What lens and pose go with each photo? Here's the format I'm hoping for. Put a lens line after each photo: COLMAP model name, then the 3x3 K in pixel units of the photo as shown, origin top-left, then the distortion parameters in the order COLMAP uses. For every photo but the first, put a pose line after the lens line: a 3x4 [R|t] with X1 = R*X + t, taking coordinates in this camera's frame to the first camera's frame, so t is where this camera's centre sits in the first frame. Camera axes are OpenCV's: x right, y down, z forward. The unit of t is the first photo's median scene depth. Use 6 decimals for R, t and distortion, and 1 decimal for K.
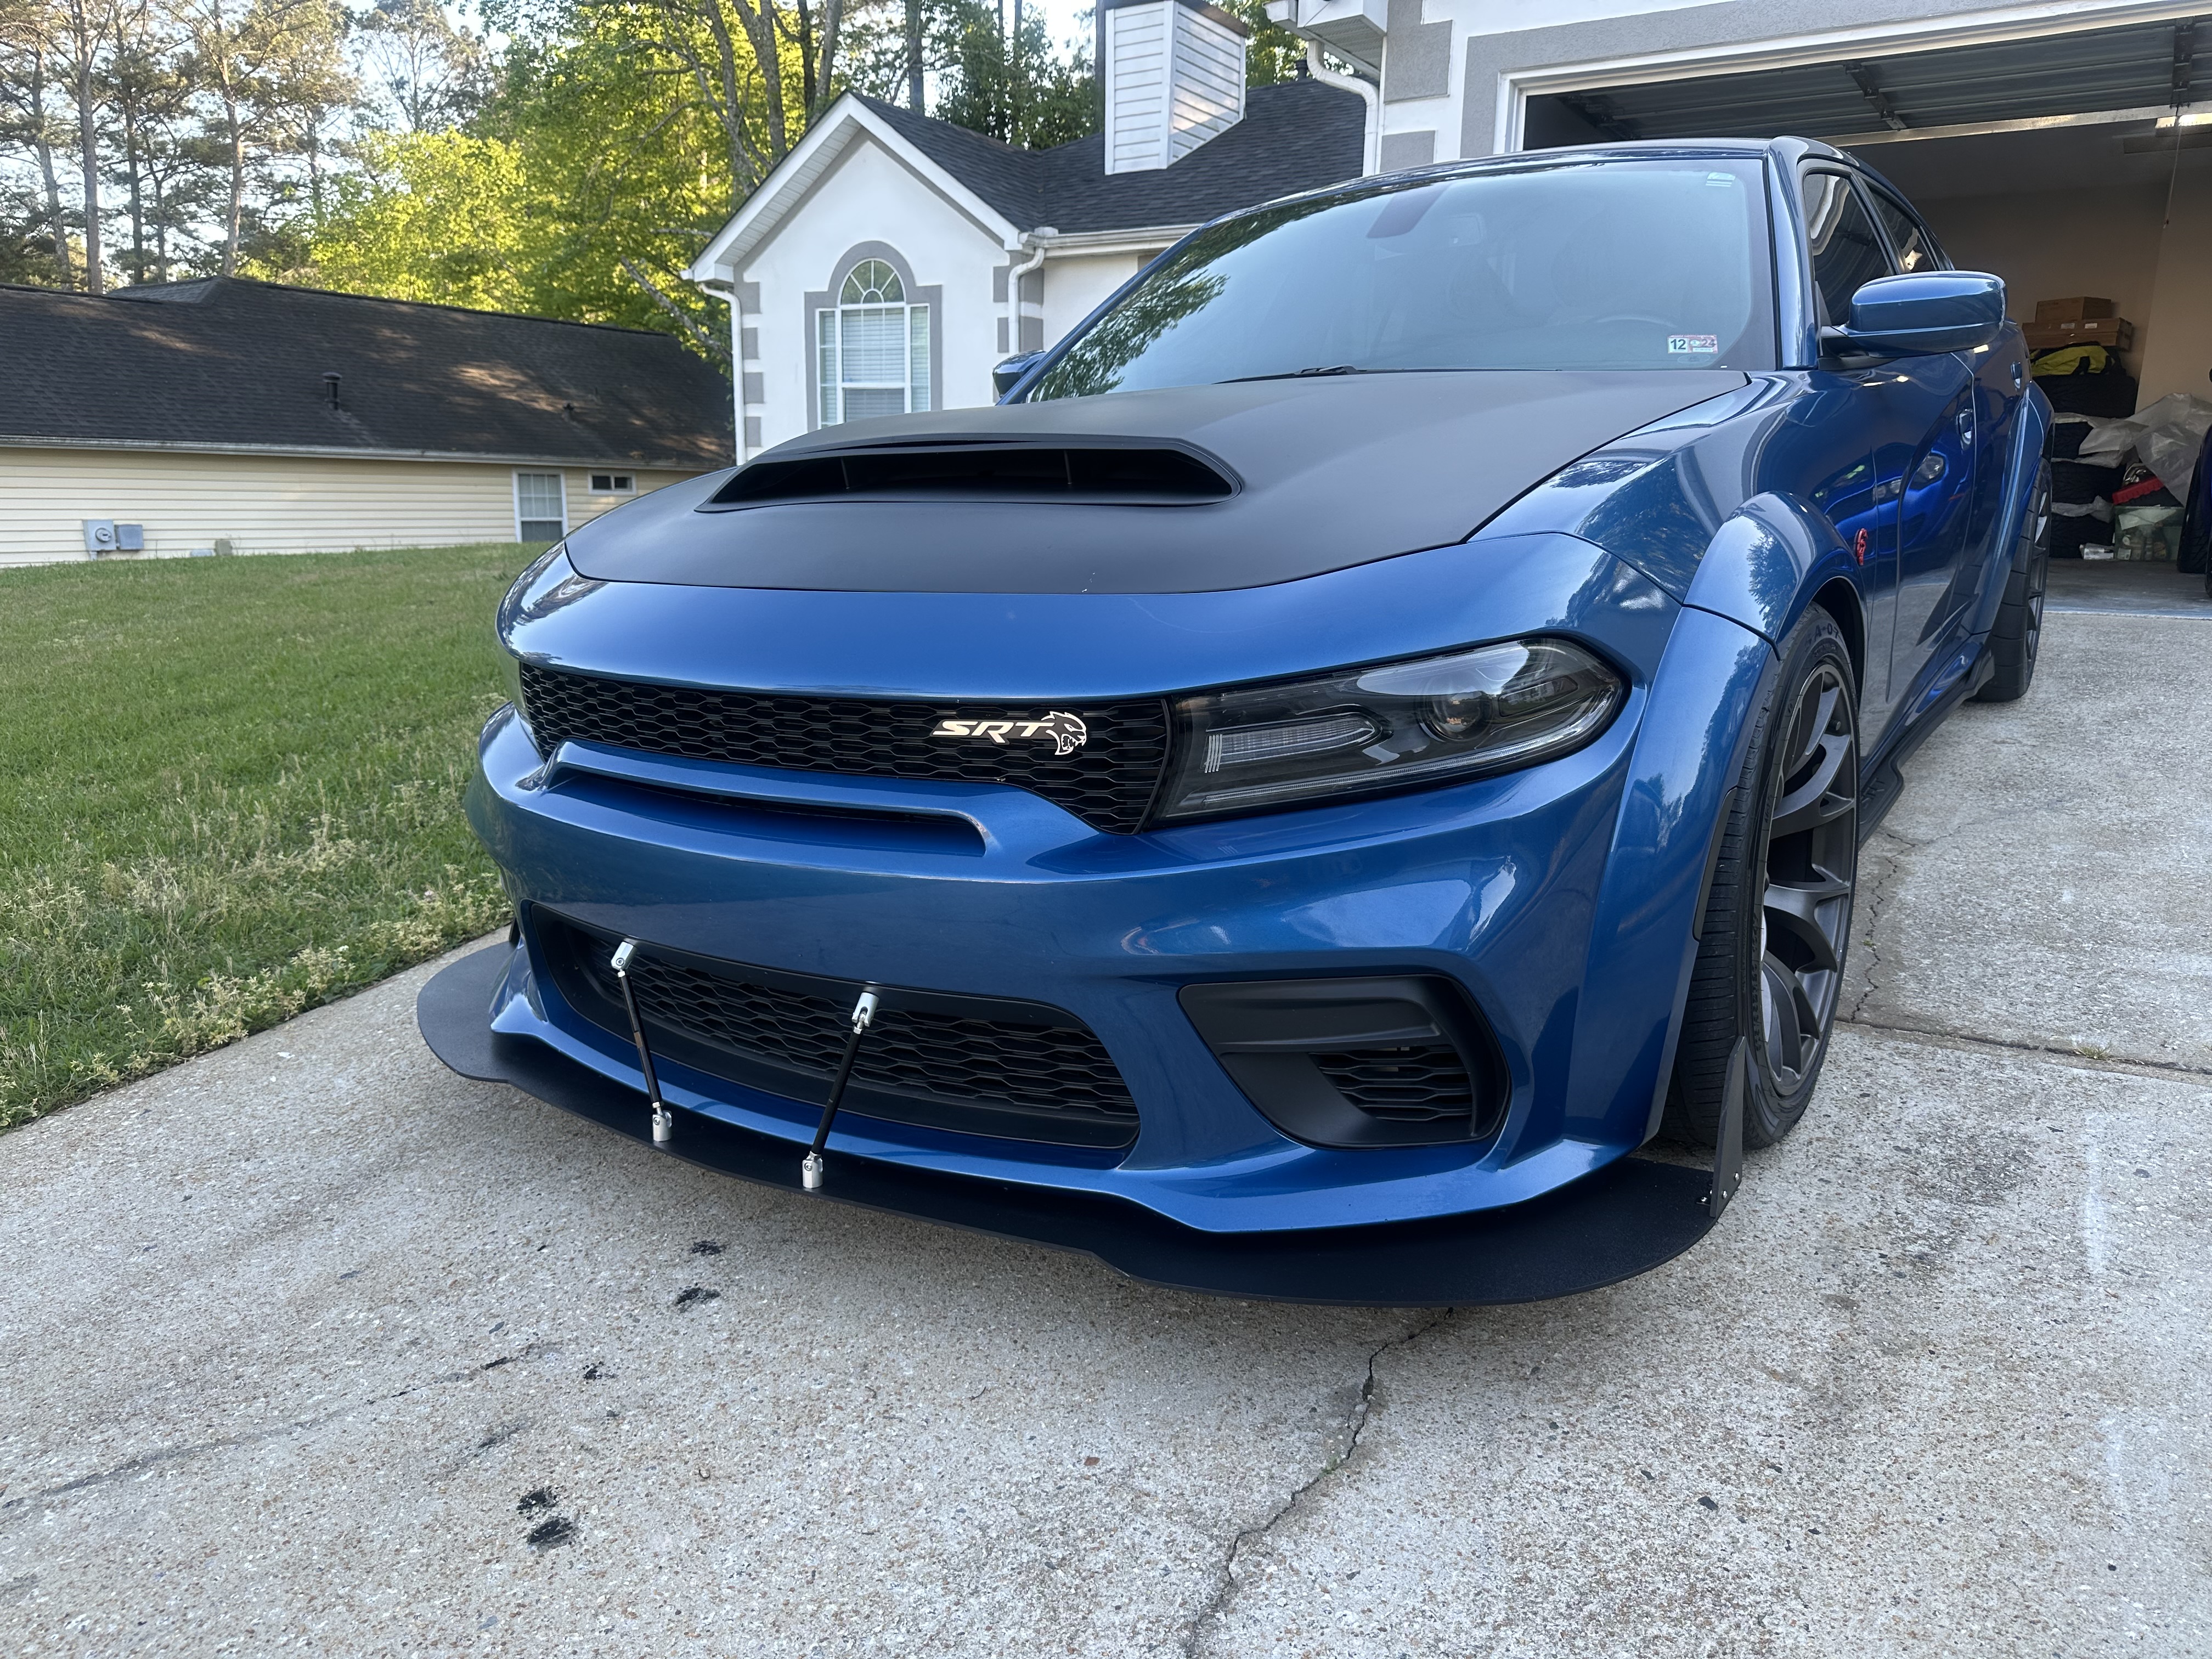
lens RADIAL K [[1564.2, 0, 1106.0], [0, 1564.2, 829.5], [0, 0, 1]] dist [0.016183, -0.034310]
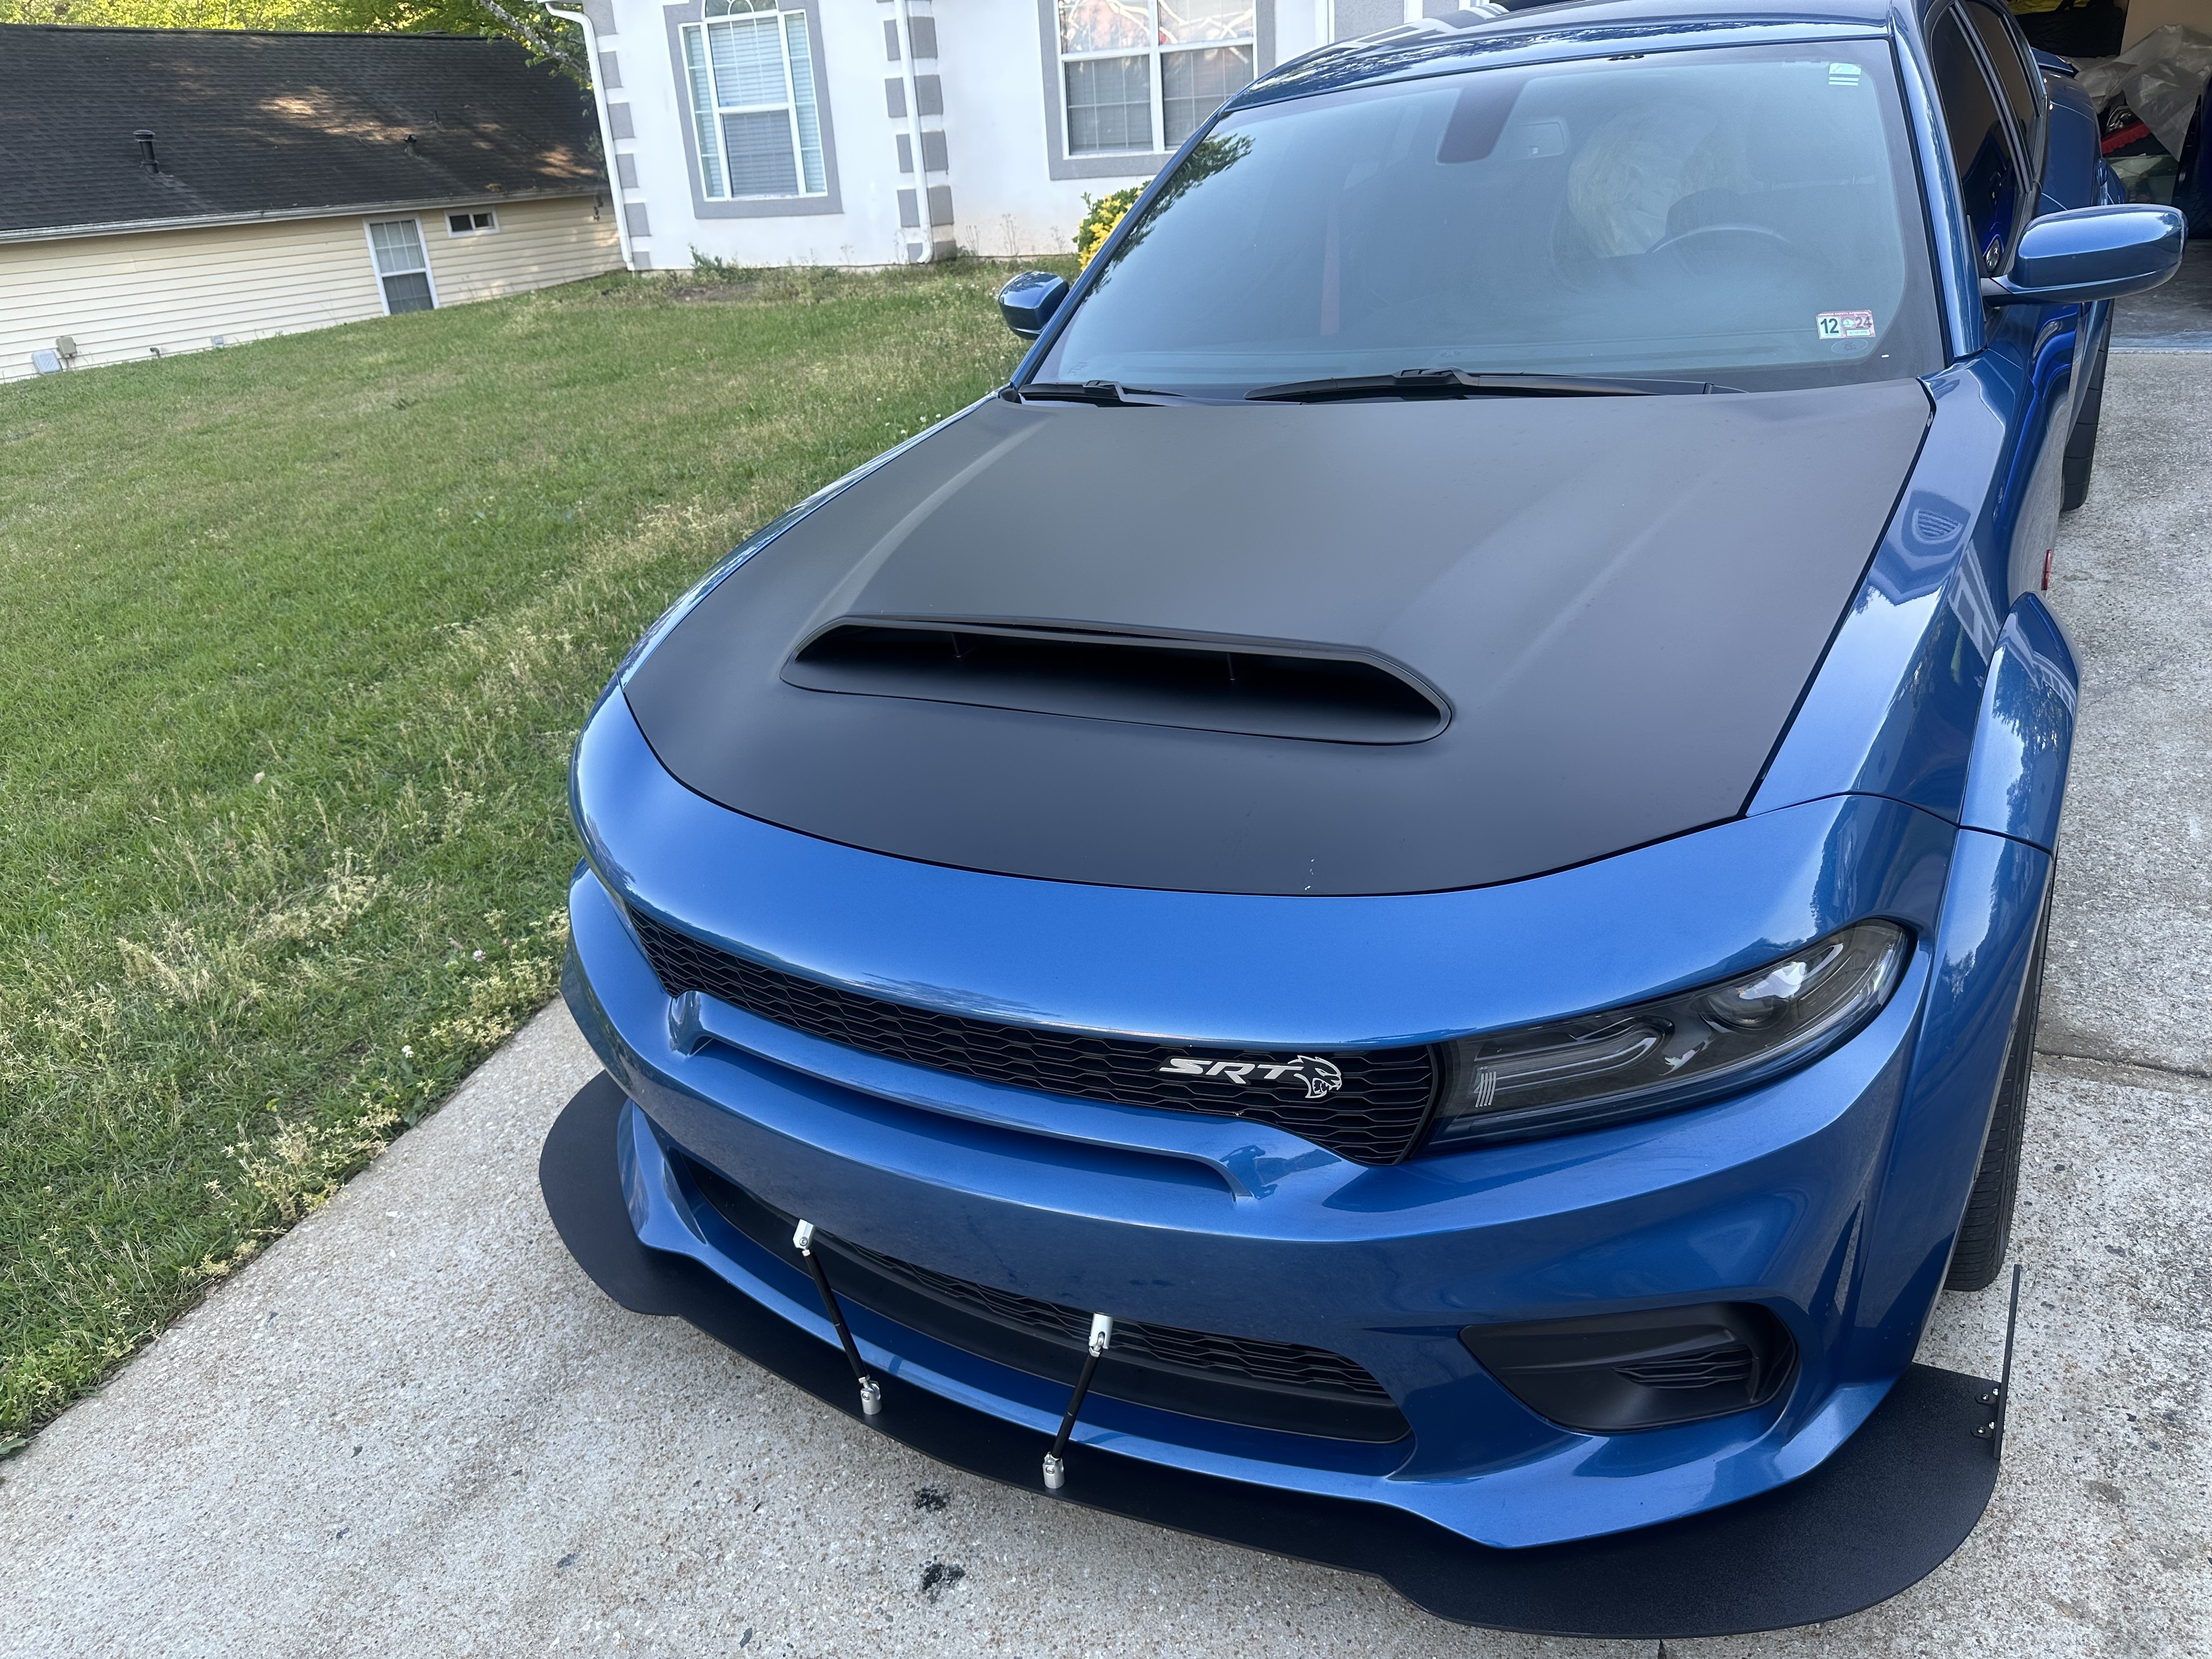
lens RADIAL K [[1569.3, 0, 1106.0], [0, 1569.3, 829.5], [0, 0, 1]] dist [-0.004825, -0.003456]
pose [[0.994042, -0.105040, 0.029121, -0.032144], [0.097109, 0.974745, 0.201101, -0.080192], [-0.049509, -0.197075, 0.979137, 0.029557]]
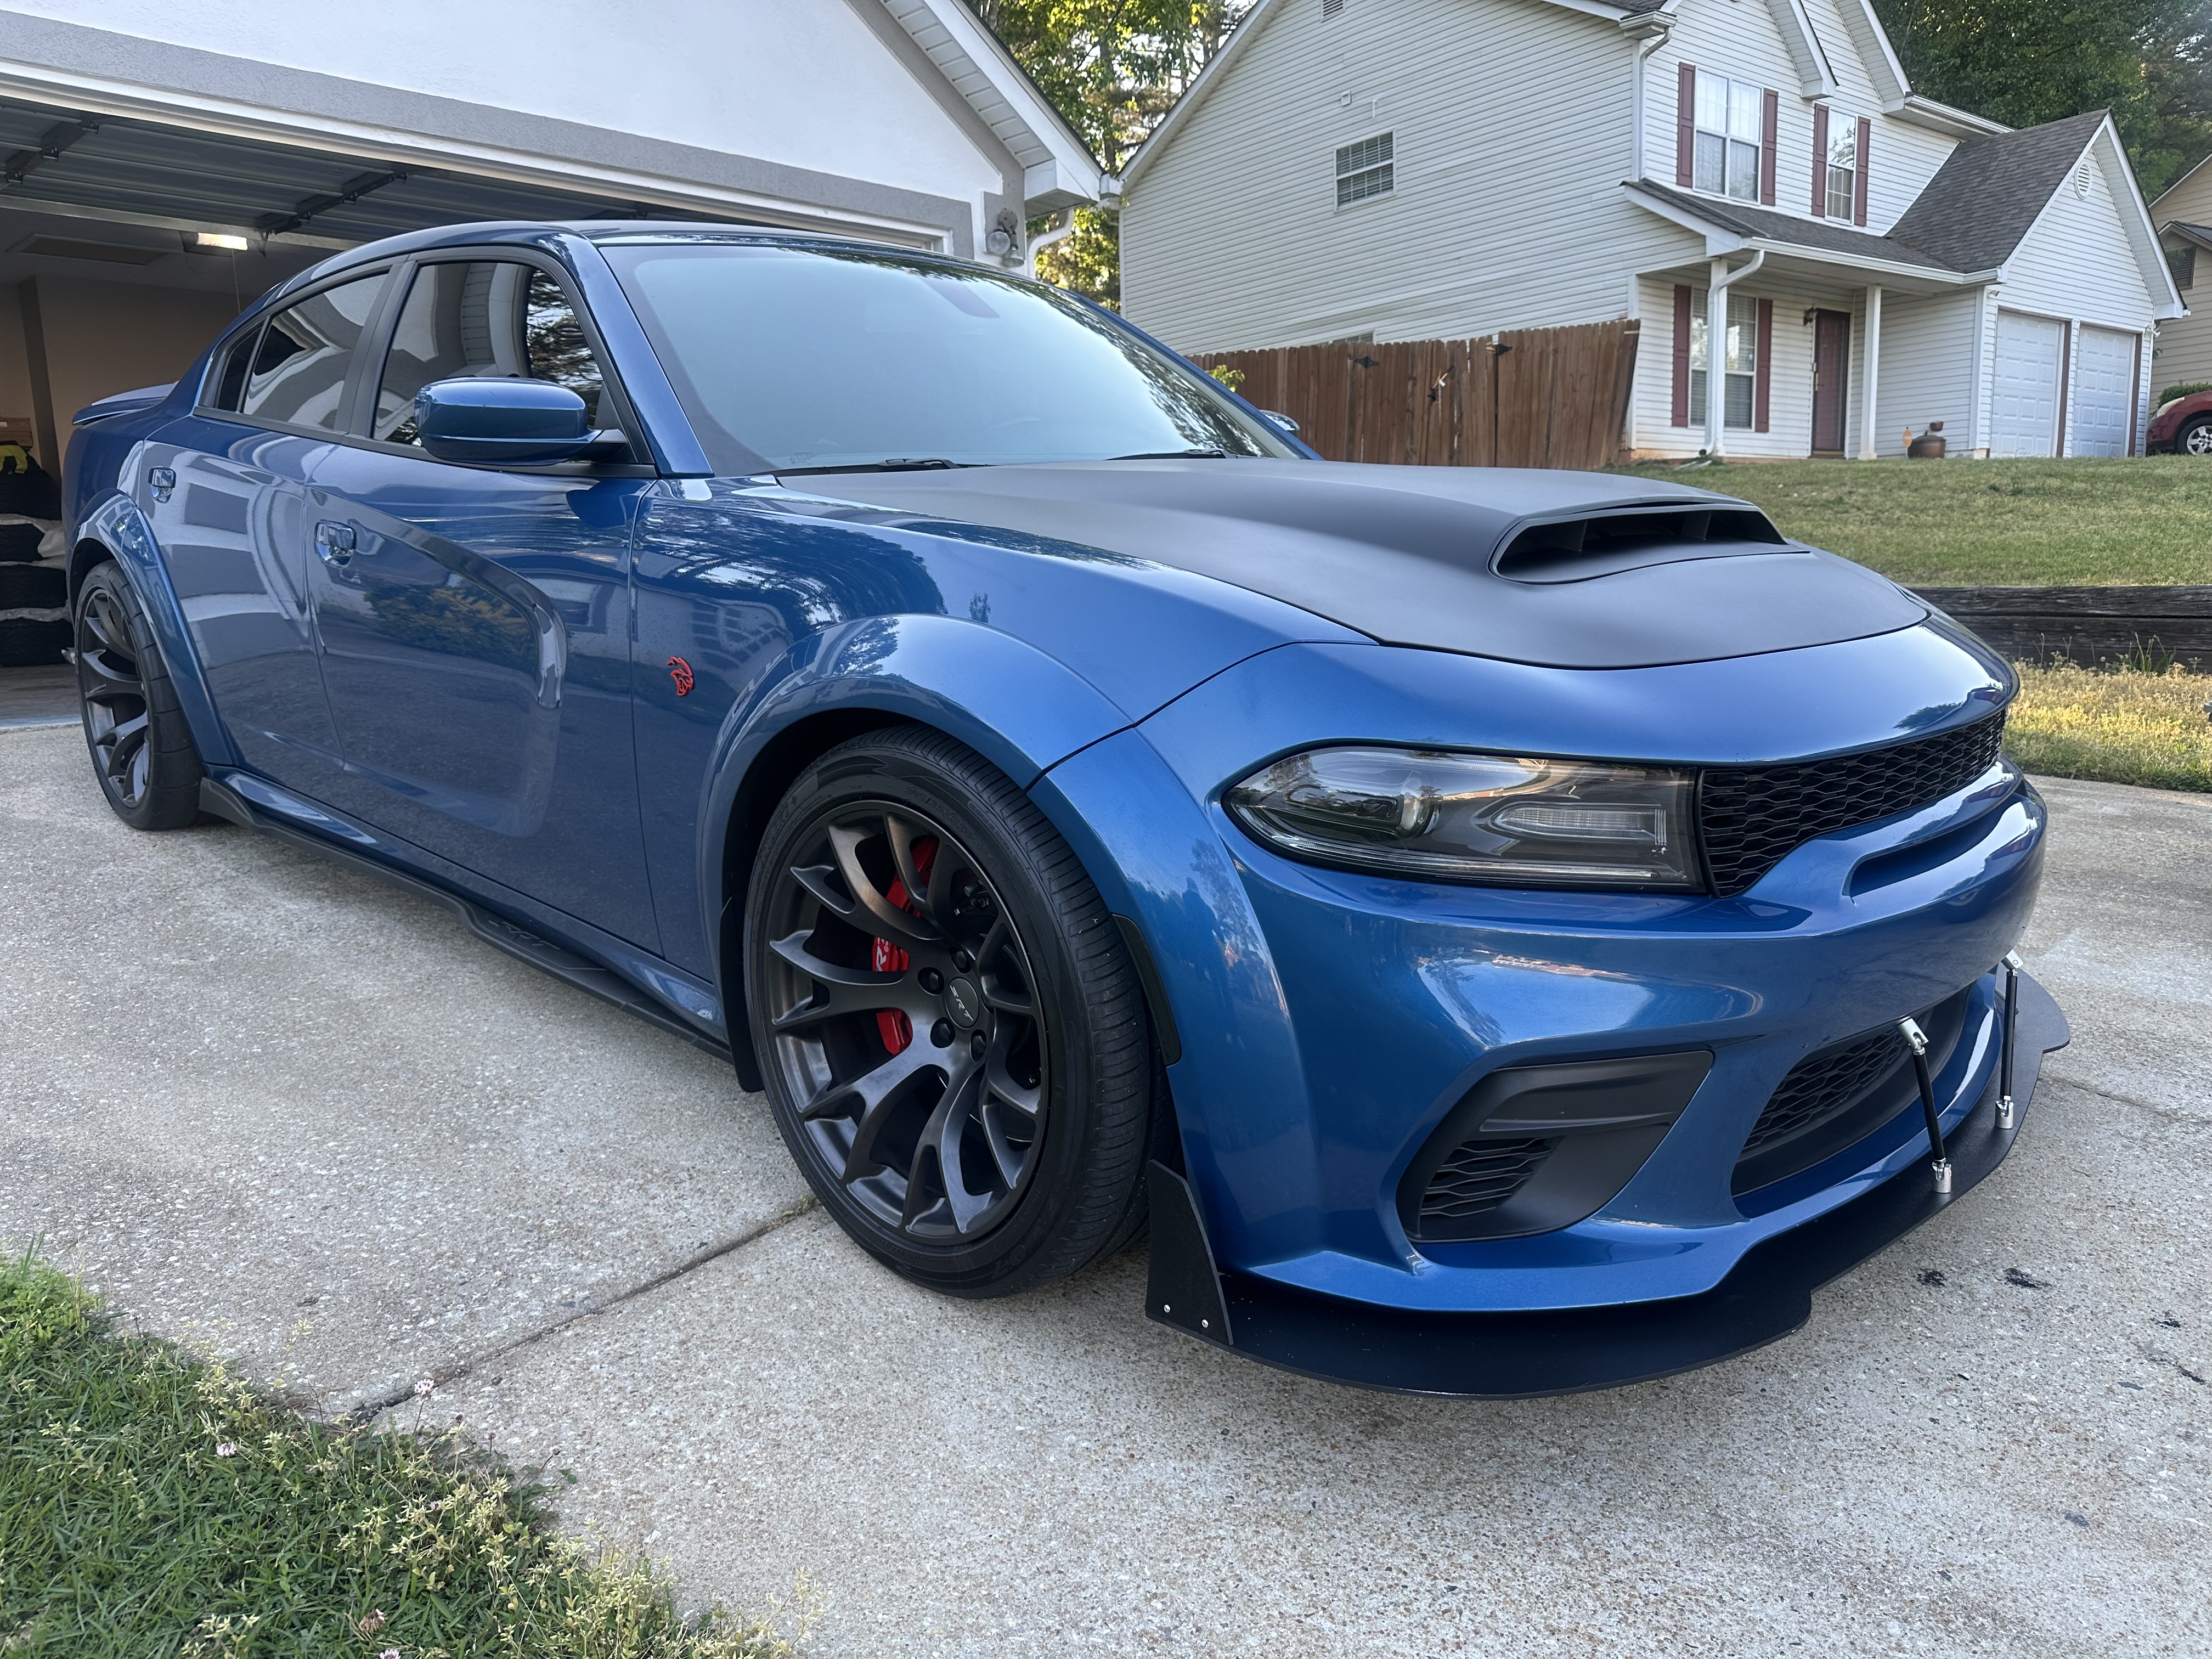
lens RADIAL K [[1569.3, 0, 1106.0], [0, 1569.3, 829.5], [0, 0, 1]] dist [-0.004825, -0.003456]
pose [[0.161786, -0.176288, 0.970952, -0.316206], [0.242320, 0.960886, 0.134084, -0.069478], [-0.956612, 0.213588, 0.198176, 0.307956]]
